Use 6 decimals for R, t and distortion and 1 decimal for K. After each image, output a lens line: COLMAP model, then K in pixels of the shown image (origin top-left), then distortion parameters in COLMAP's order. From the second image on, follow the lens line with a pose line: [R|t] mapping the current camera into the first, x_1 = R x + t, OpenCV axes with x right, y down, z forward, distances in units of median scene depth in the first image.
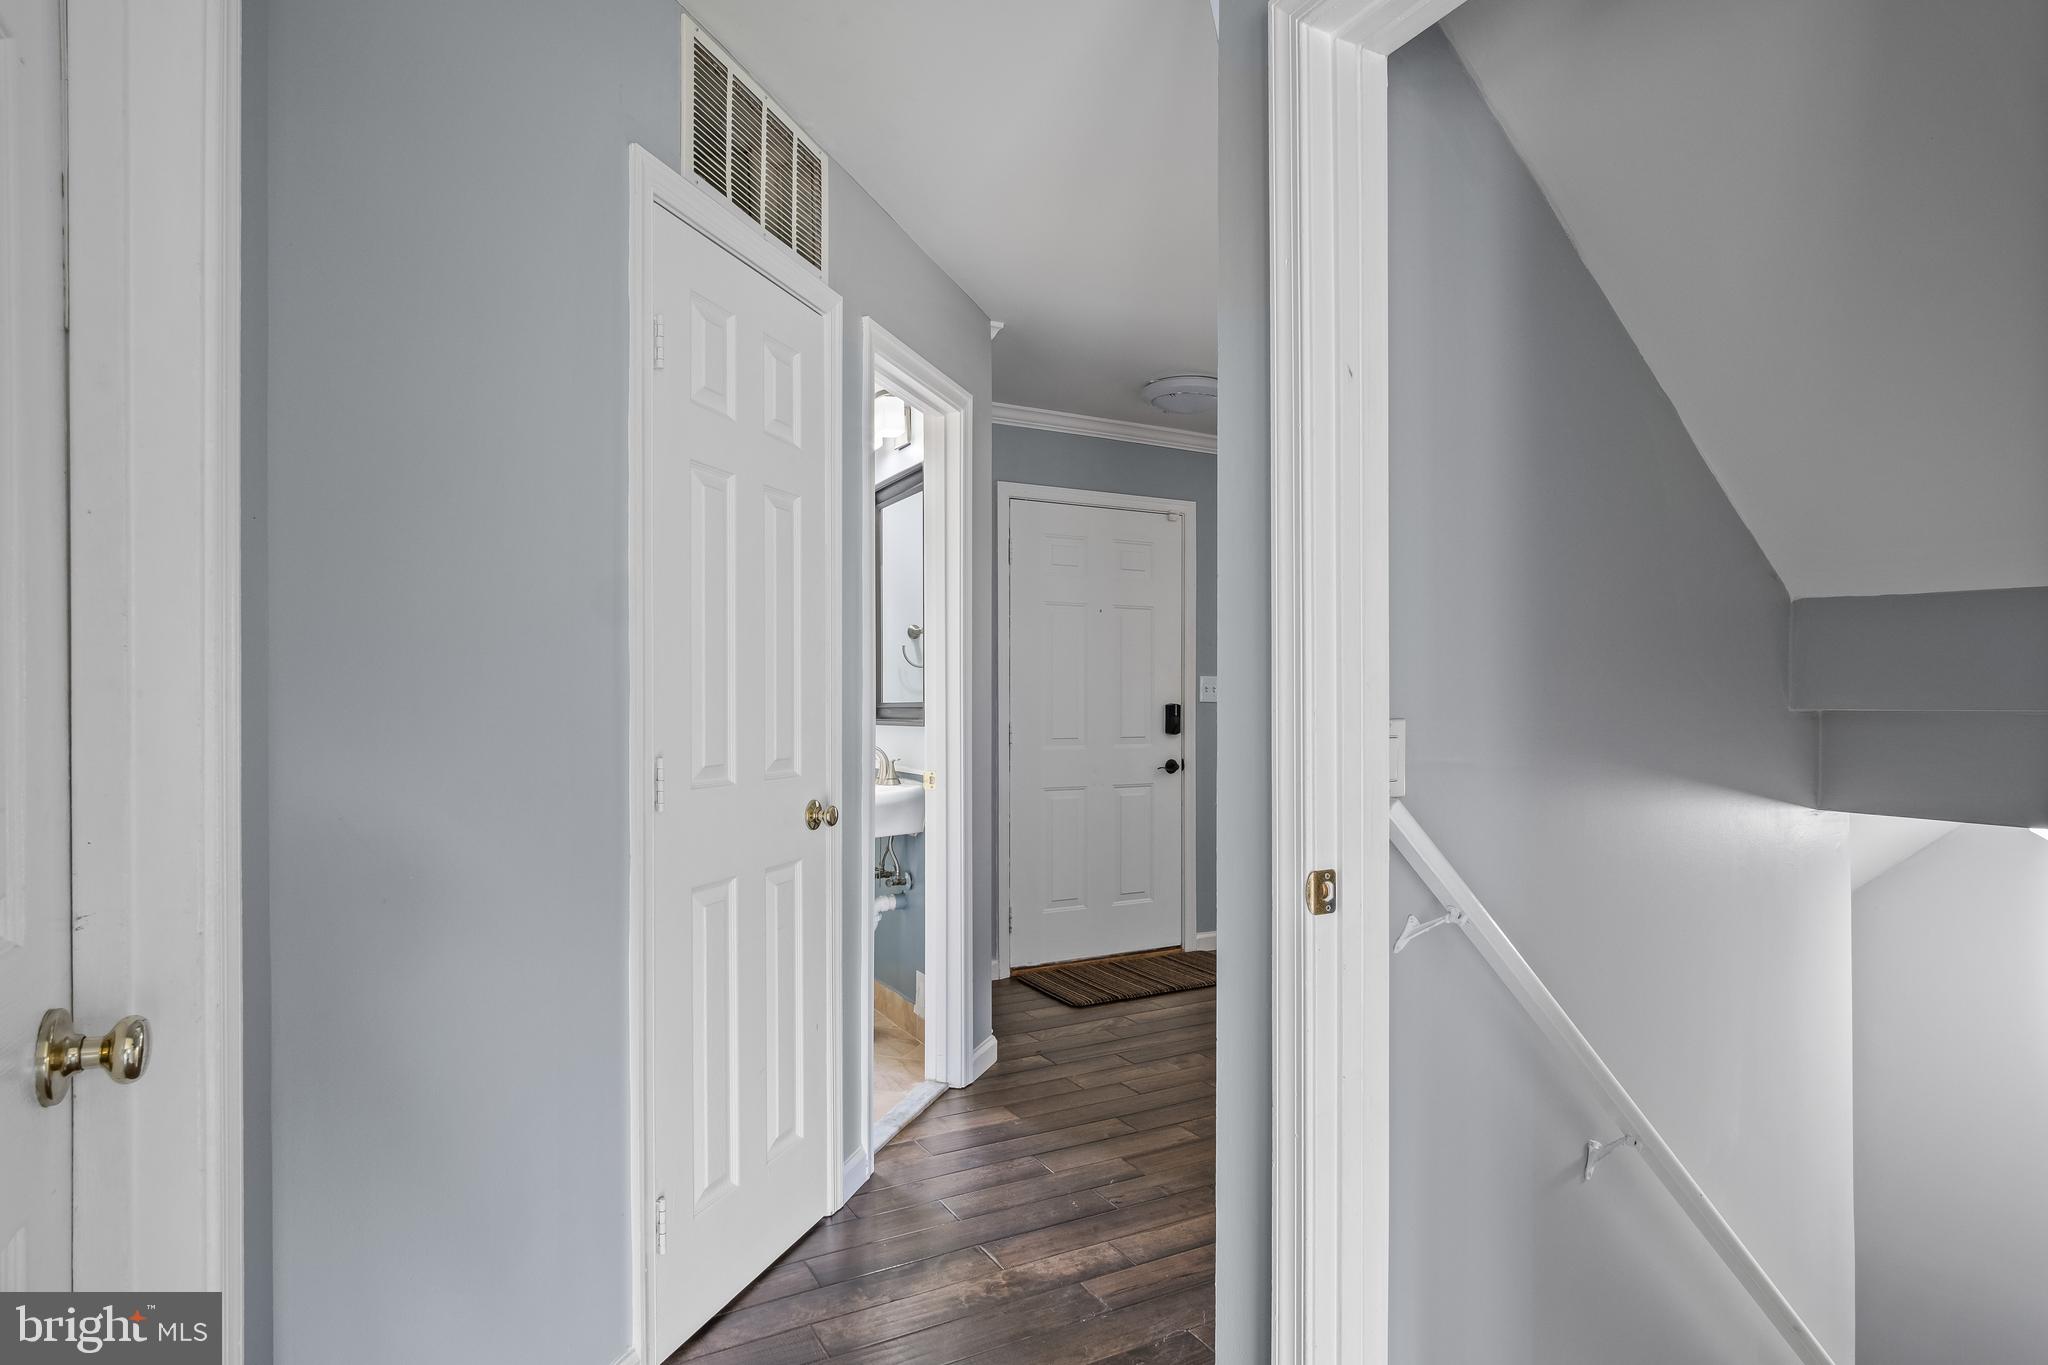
lens RADIAL K [[1076.2, 0, 1024.1], [0, 1076.2, 693.4], [0, 0, 1]] dist [-0.015776, 0.000127]
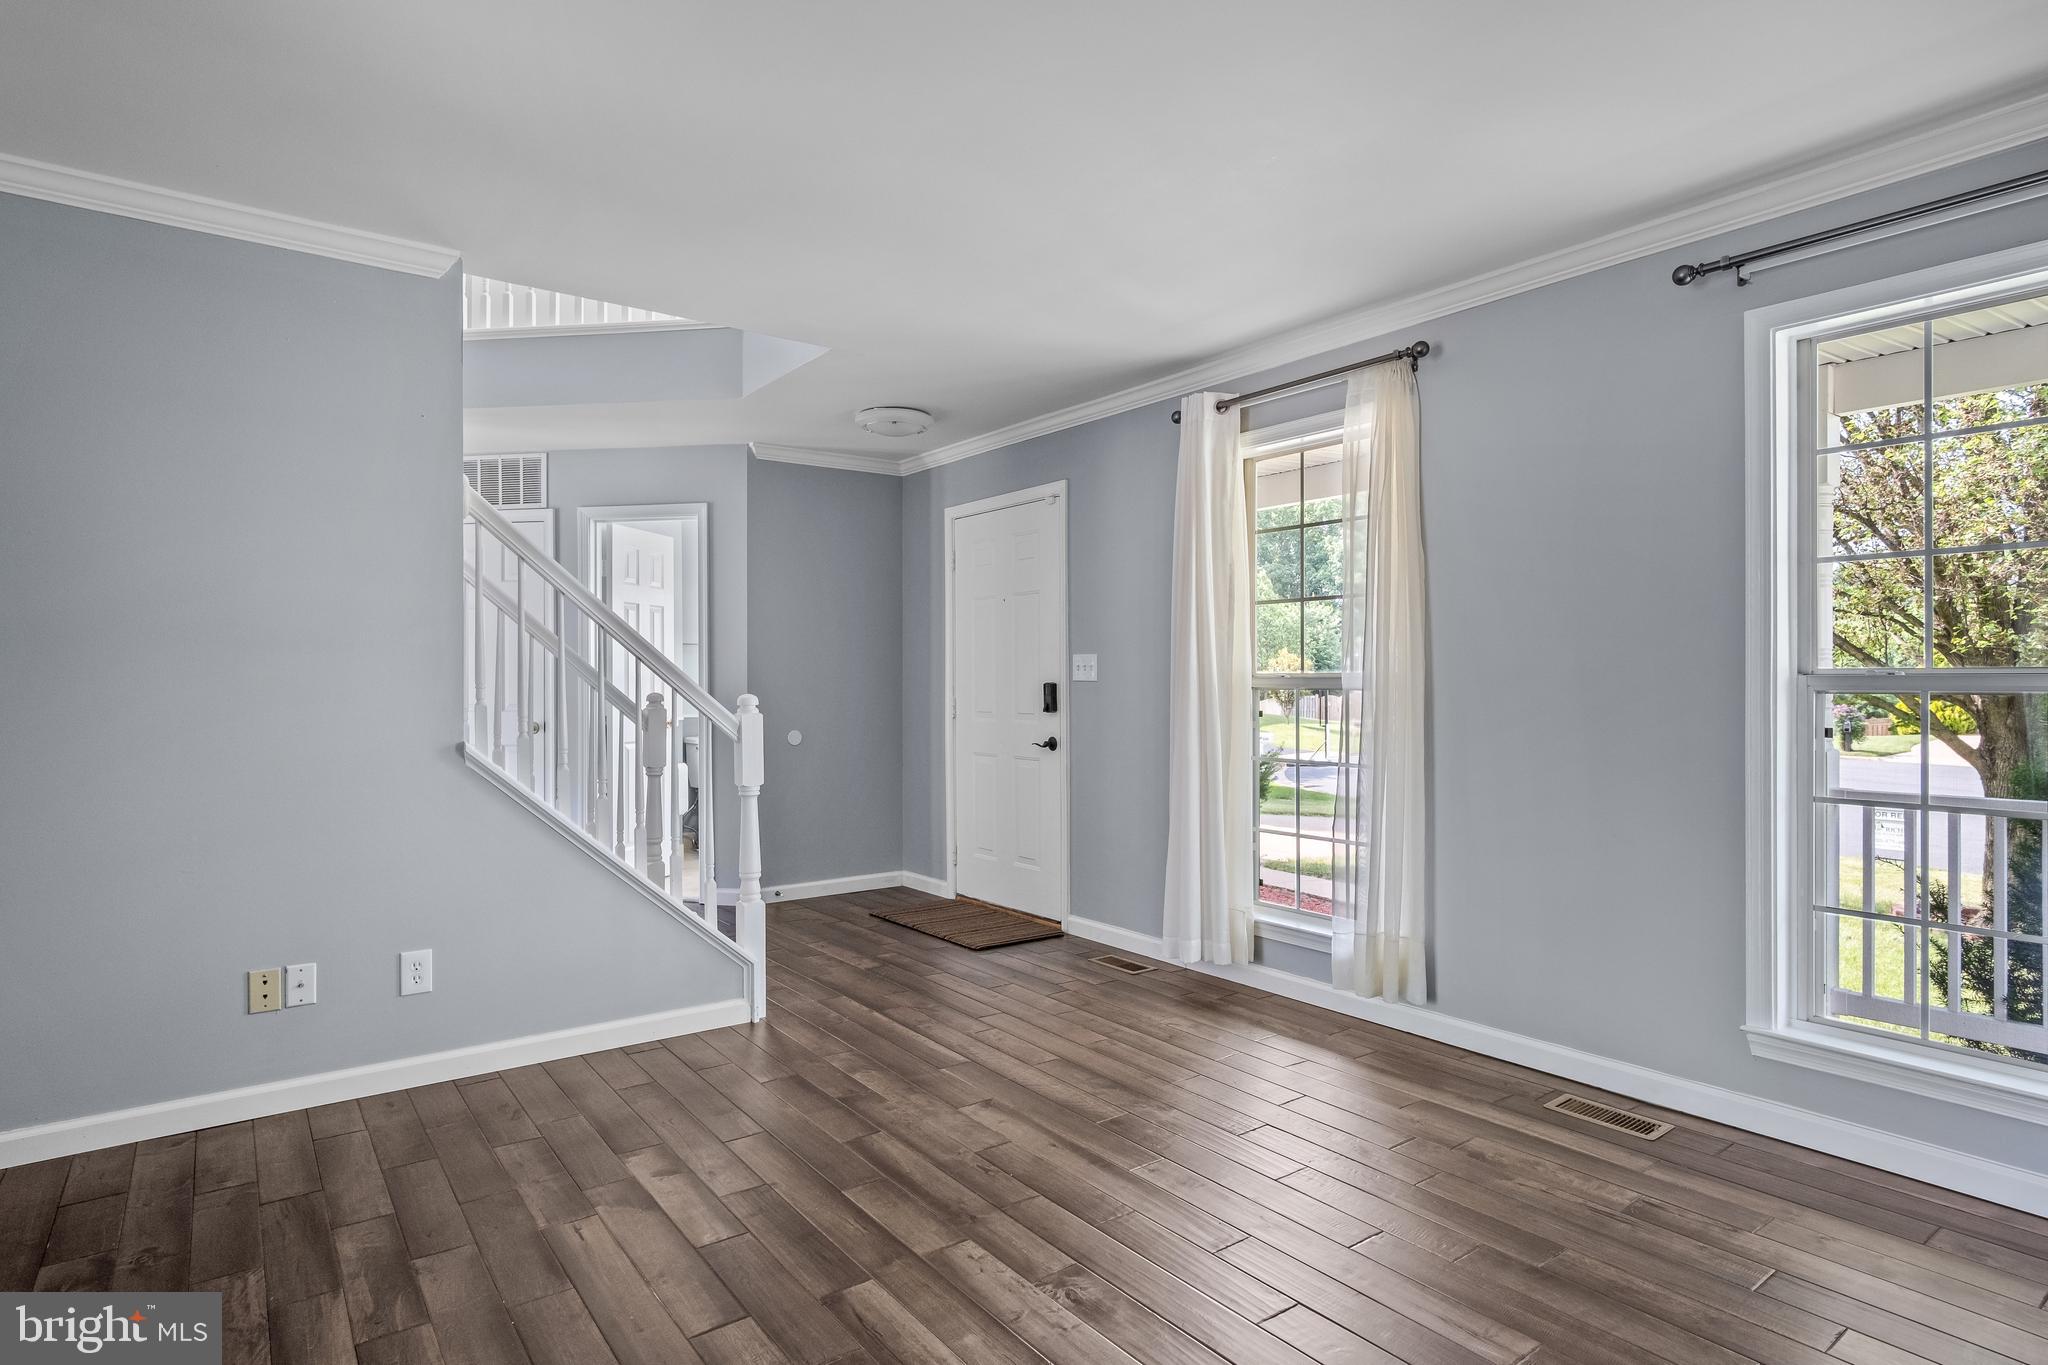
lens RADIAL K [[1110.6, 0, 1024.0], [0, 1110.6, 682.5], [0, 0, 1]] dist [-0.002266, 0.000379]
pose [[0.157721, -0.000810, -0.987483, 1.180035], [0.004251, 0.999991, -0.000141, 0.009712], [0.987475, -0.004176, 0.157723, 0.807337]]
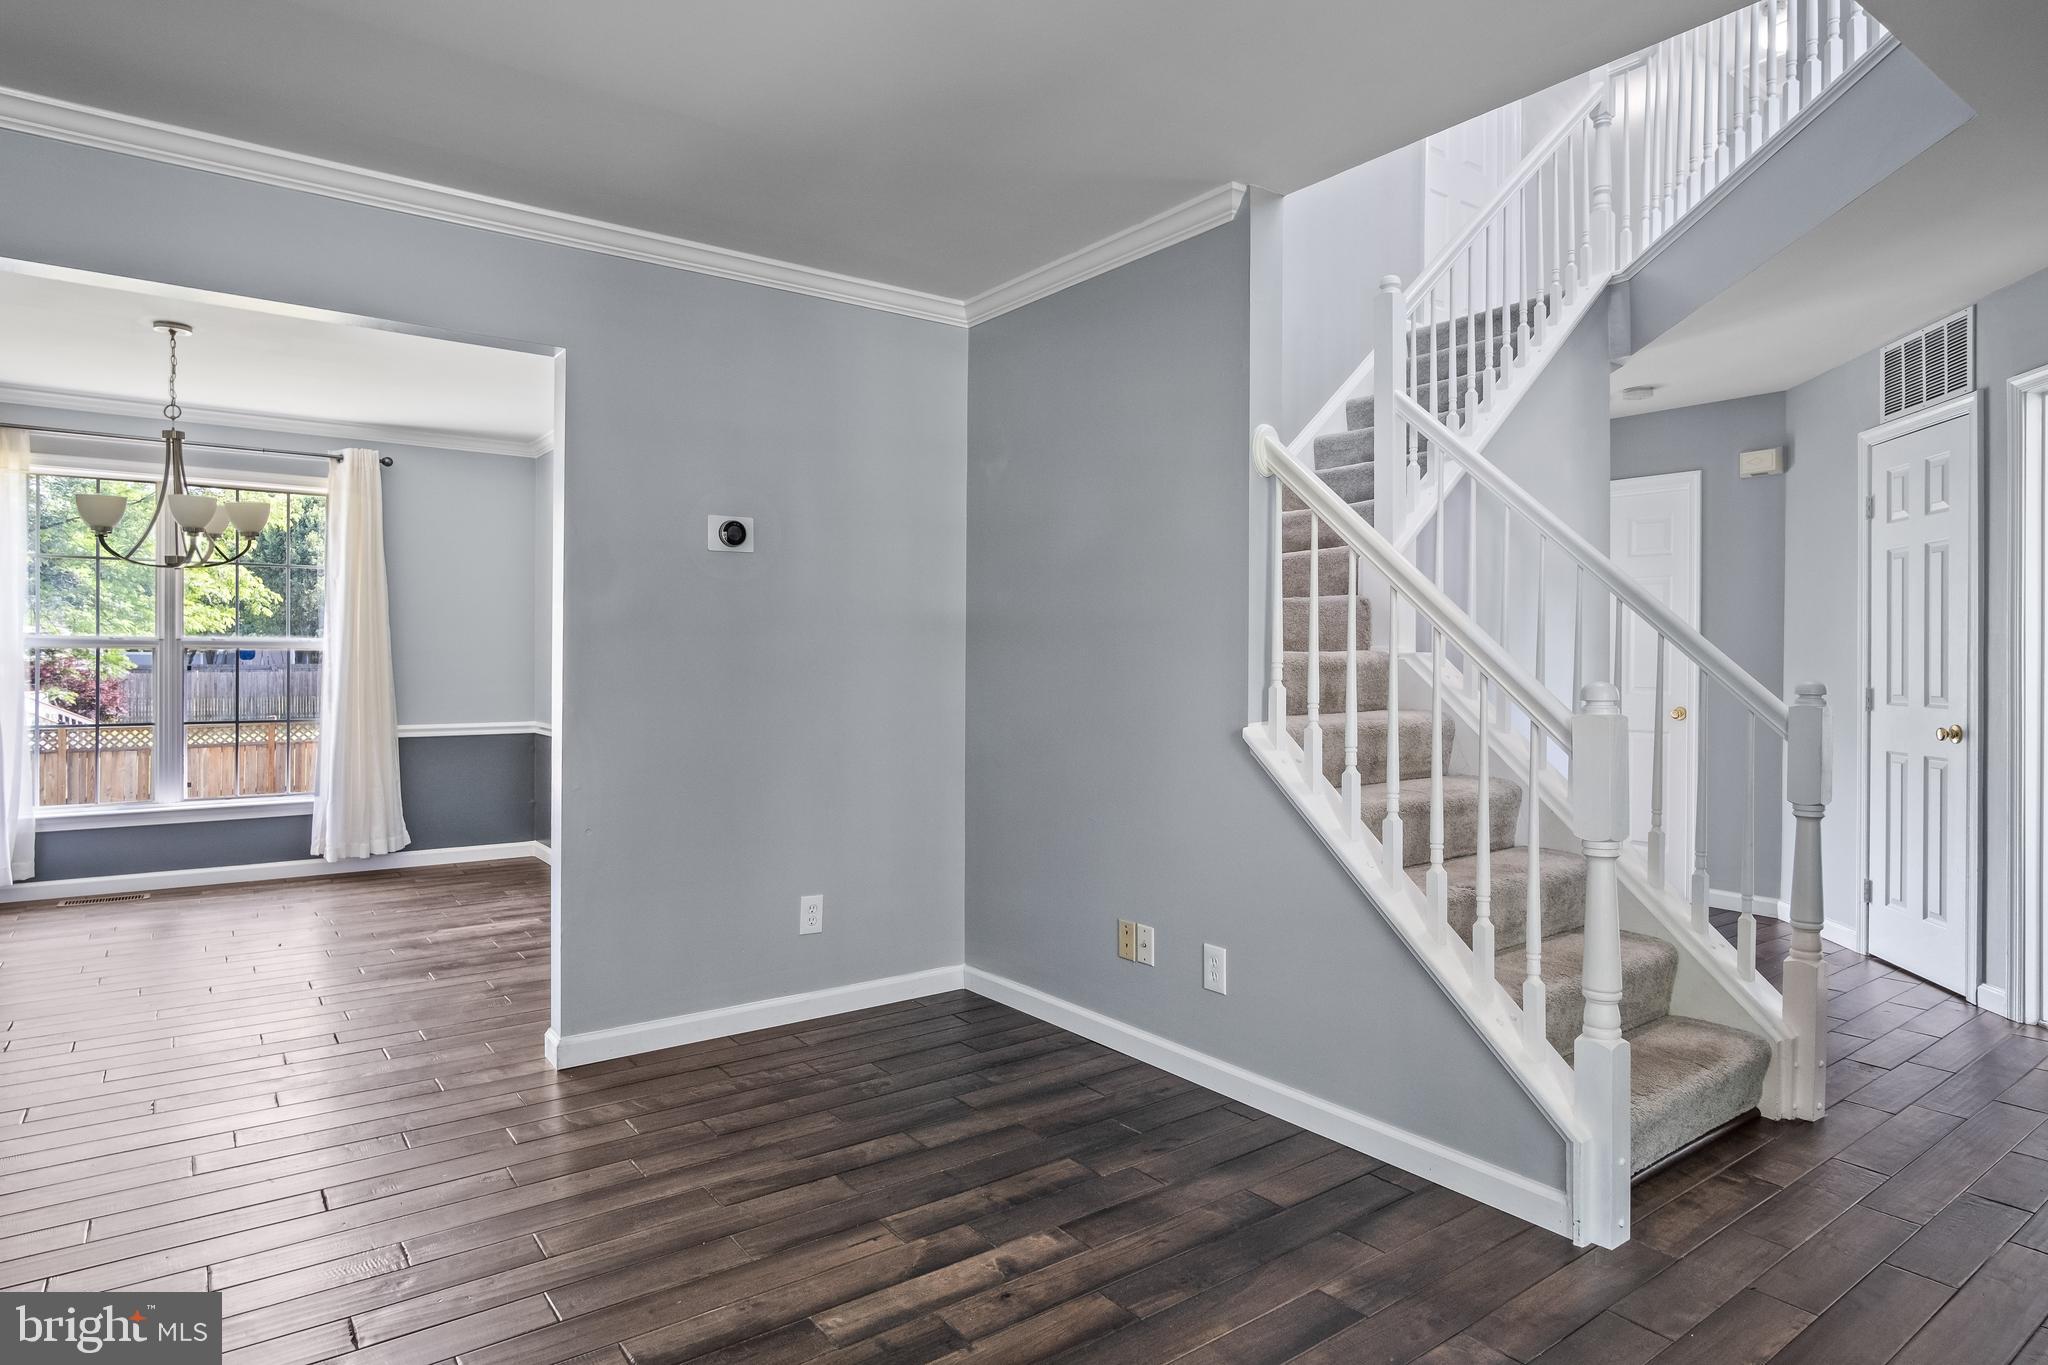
lens RADIAL K [[1135.2, 0, 1024.0], [0, 1135.2, 682.5], [0, 0, 1]] dist [-0.005862, -0.000618]
pose [[-0.987709, -0.002638, -0.156285, 0.679617], [-0.004528, 0.999921, 0.011737, 0.012973], [0.156241, 0.012301, -0.987642, 1.161042]]
